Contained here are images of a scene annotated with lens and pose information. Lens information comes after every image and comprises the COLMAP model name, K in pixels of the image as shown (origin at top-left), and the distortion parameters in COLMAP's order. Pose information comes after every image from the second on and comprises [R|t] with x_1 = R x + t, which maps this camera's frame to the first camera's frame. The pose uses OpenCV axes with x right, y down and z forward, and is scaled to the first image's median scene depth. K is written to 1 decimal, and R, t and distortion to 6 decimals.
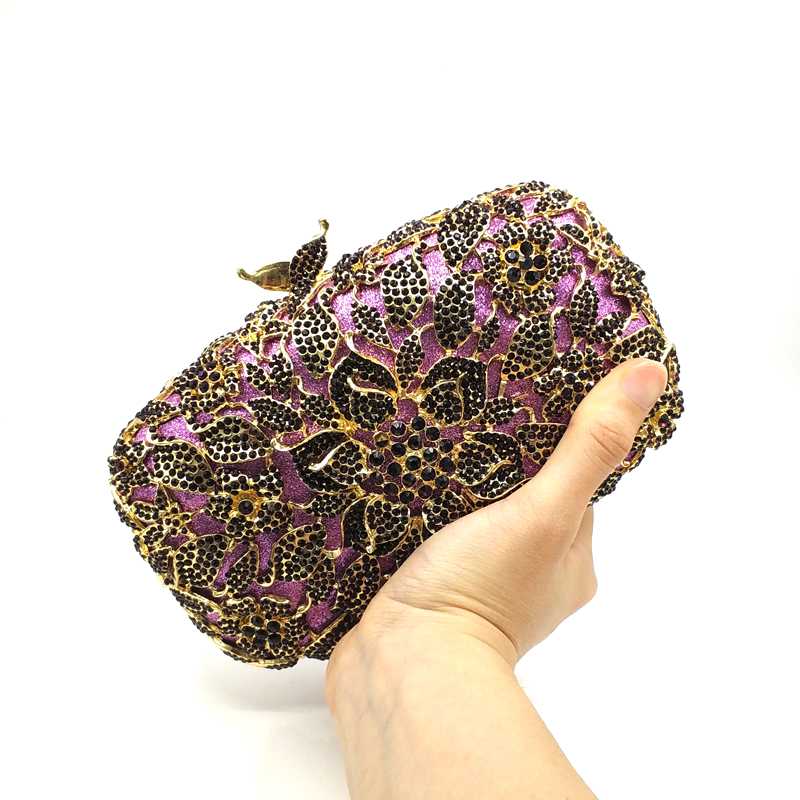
lens RADIAL K [[1177.9, 0, 419.7], [0, 1177.9, 444.2], [0, 0, 1]] dist [0.335648, 0.000000]
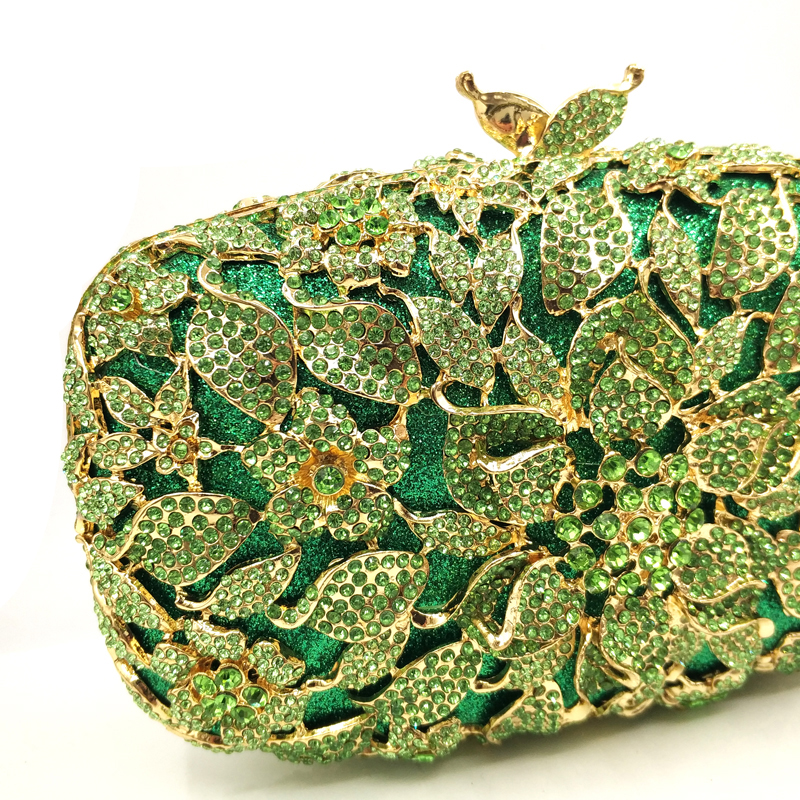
lens RADIAL K [[929.9, 0, 423.9], [0, 929.9, 405.4], [0, 0, 1]] dist [0.105181, 0.000000]
pose [[0.876987, 0.414924, 0.242349, -0.218604], [-0.404338, 0.909729, -0.094363, 0.044798], [-0.259625, -0.015236, 0.965589, 0.595677]]
